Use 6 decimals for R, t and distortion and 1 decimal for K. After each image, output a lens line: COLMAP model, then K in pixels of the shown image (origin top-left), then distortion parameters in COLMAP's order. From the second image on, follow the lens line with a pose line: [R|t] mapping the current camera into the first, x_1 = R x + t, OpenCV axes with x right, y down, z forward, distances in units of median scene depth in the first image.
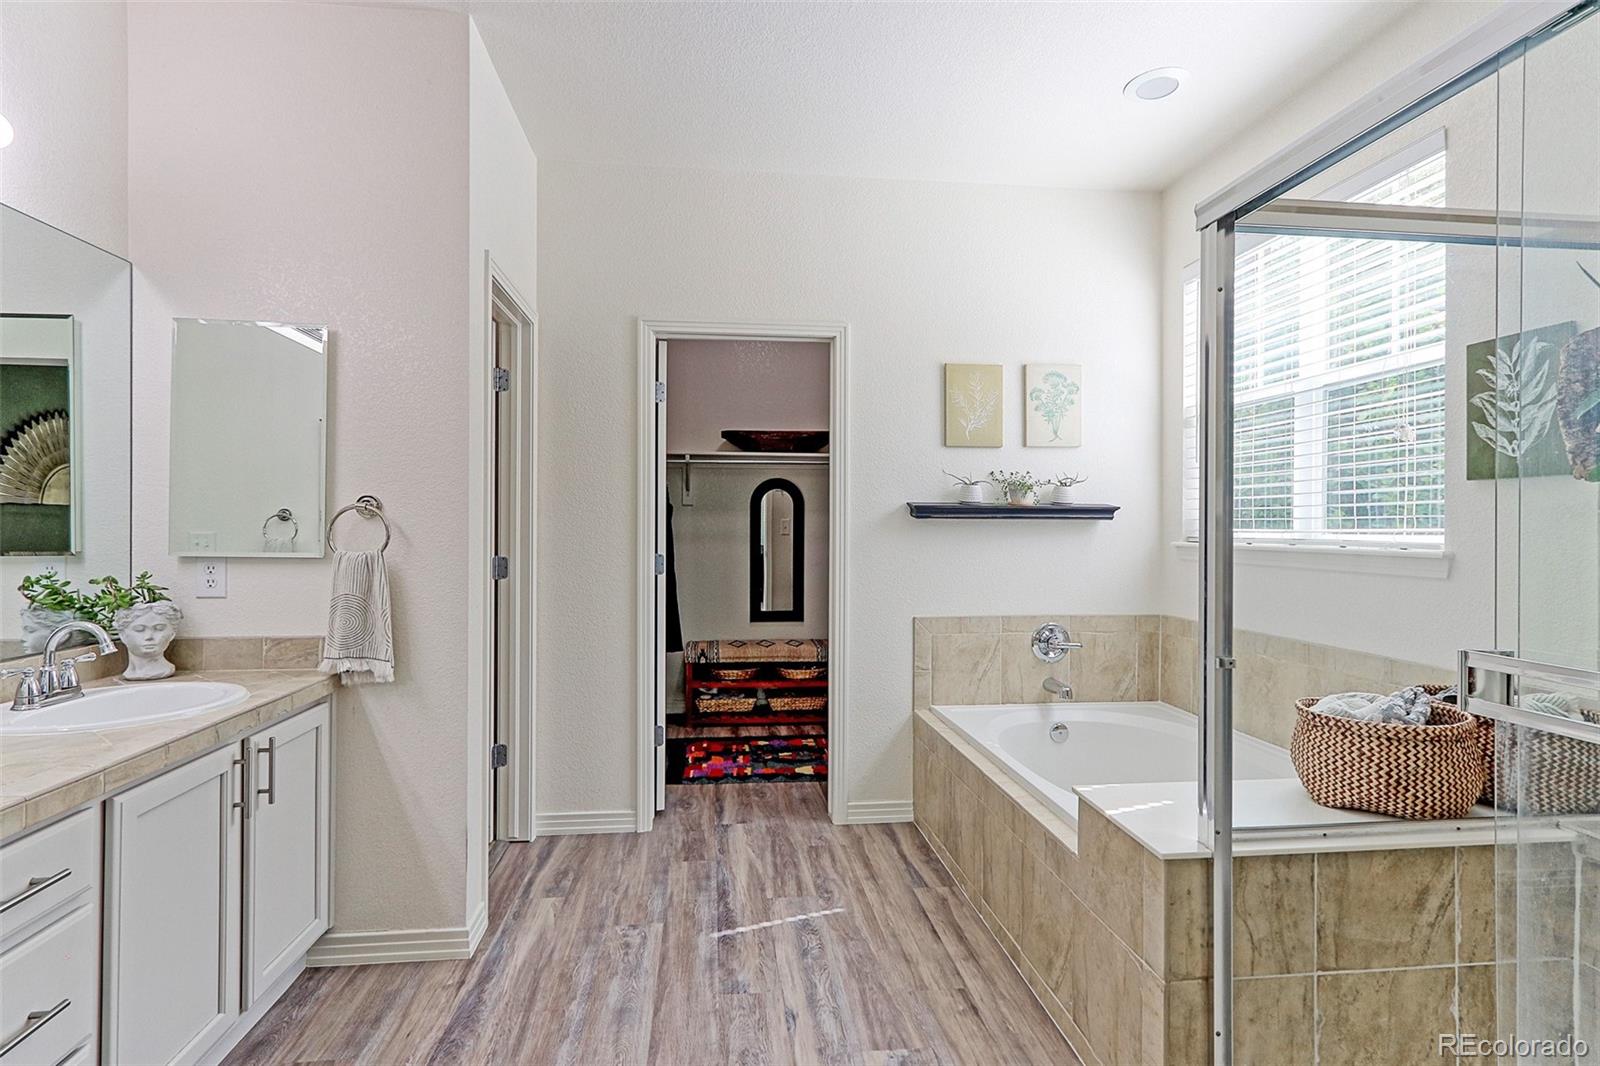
lens RADIAL K [[771.1, 0, 800.5], [0, 771.1, 527.4], [0, 0, 1]] dist [0.000208, 0.001139]
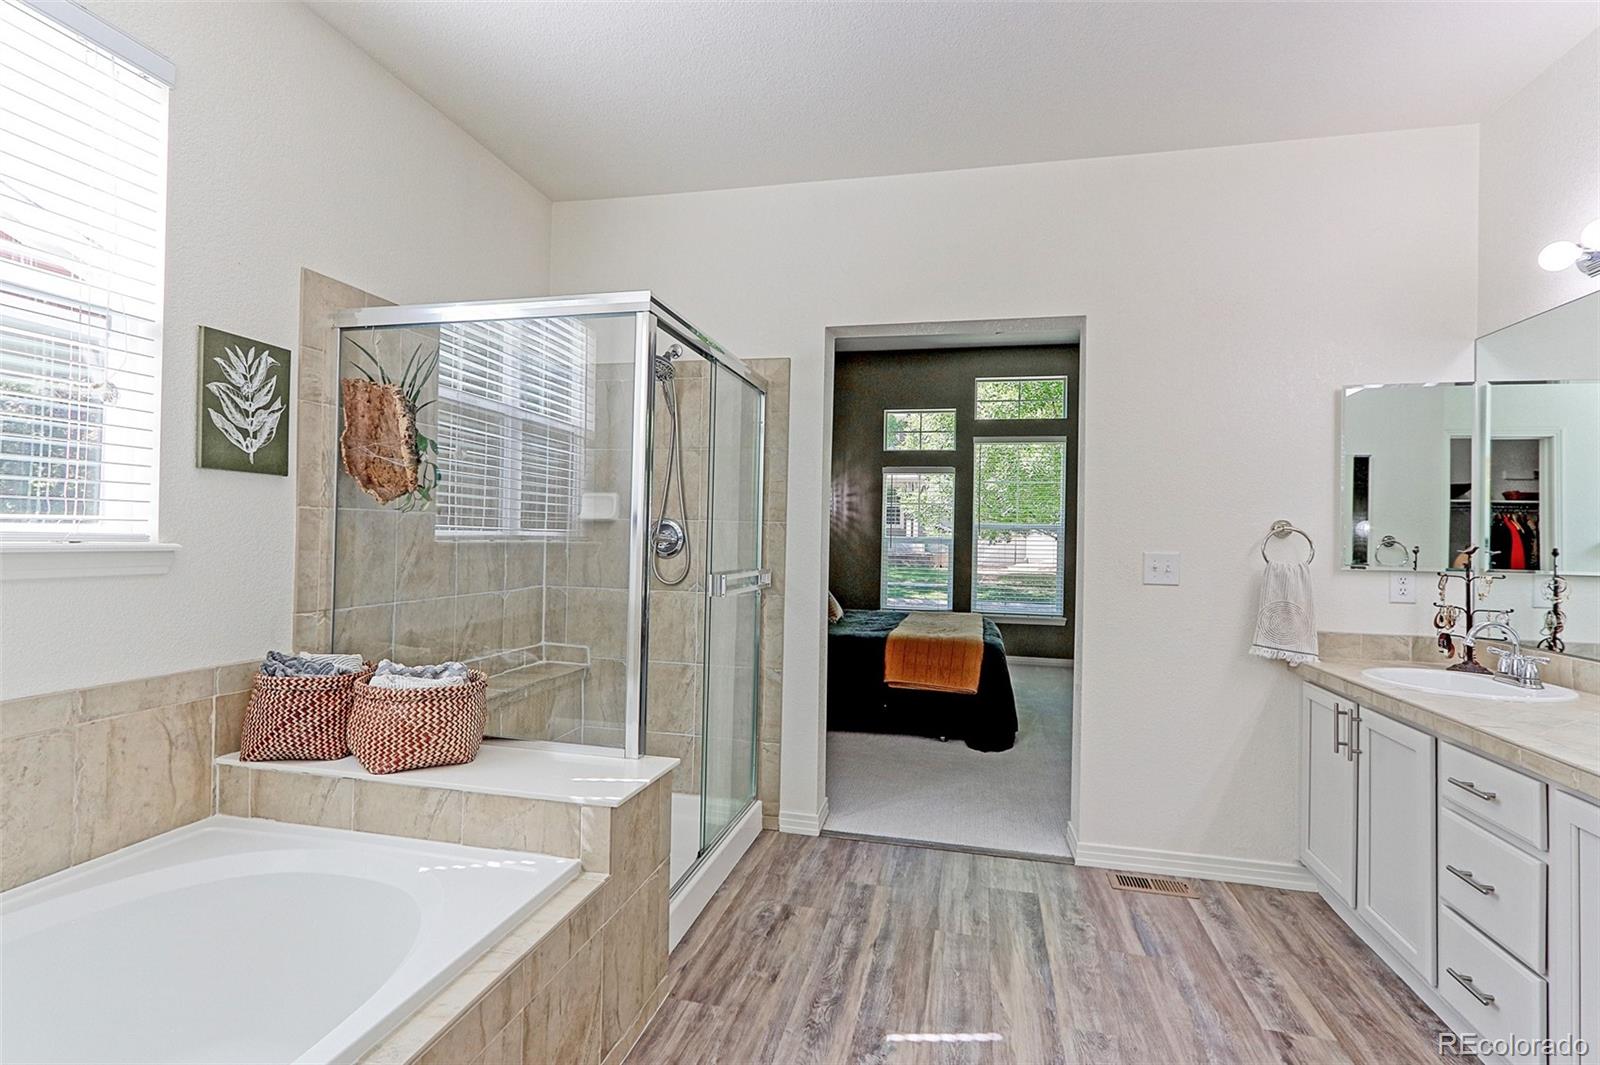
lens RADIAL K [[771.1, 0, 803.3], [0, 771.1, 528.0], [0, 0, 1]] dist [0.000208, 0.001139]
pose [[-0.942776, -0.024198, 0.332549, -0.163975], [-0.029394, 0.999512, -0.010603, 0.001792], [-0.332130, -0.019771, -0.943026, 1.748697]]
